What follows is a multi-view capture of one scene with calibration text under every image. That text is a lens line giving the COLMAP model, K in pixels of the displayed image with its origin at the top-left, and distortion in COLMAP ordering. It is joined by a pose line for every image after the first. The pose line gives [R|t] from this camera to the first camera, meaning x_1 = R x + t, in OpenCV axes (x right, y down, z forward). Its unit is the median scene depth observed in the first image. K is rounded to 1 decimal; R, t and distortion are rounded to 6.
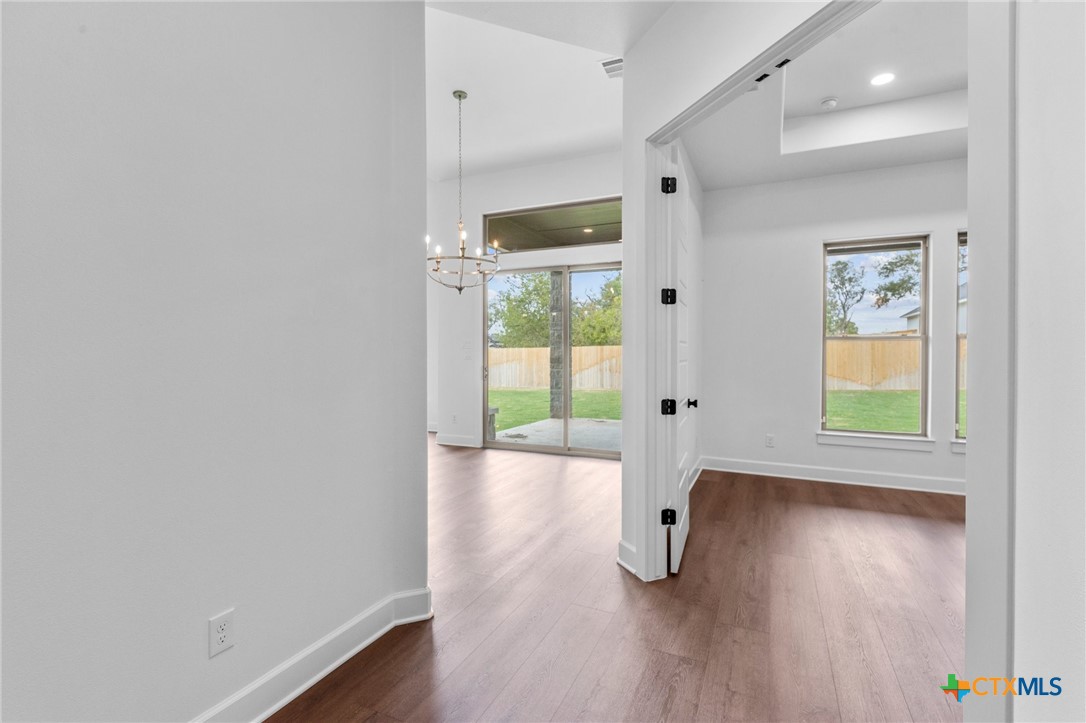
lens RADIAL K [[488.9, 0, 544.0], [0, 488.9, 358.5], [0, 0, 1]] dist [-0.000319, -0.000023]
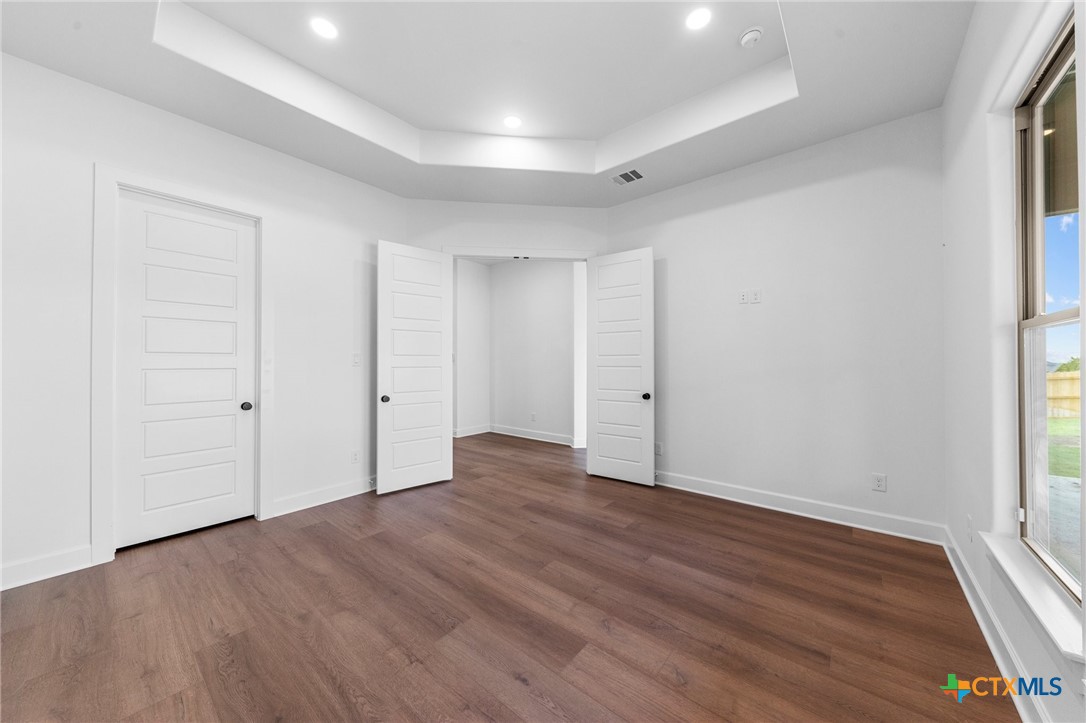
lens RADIAL K [[376.2, 0, 543.0], [0, 376.2, 361.5], [0, 0, 1]] dist [0.000722, -0.000182]
pose [[-0.264258, -0.005532, -0.964436, 1.000099], [-0.009238, 0.999952, -0.003205, -0.005474], [0.964408, 0.008062, -0.264296, 0.681942]]
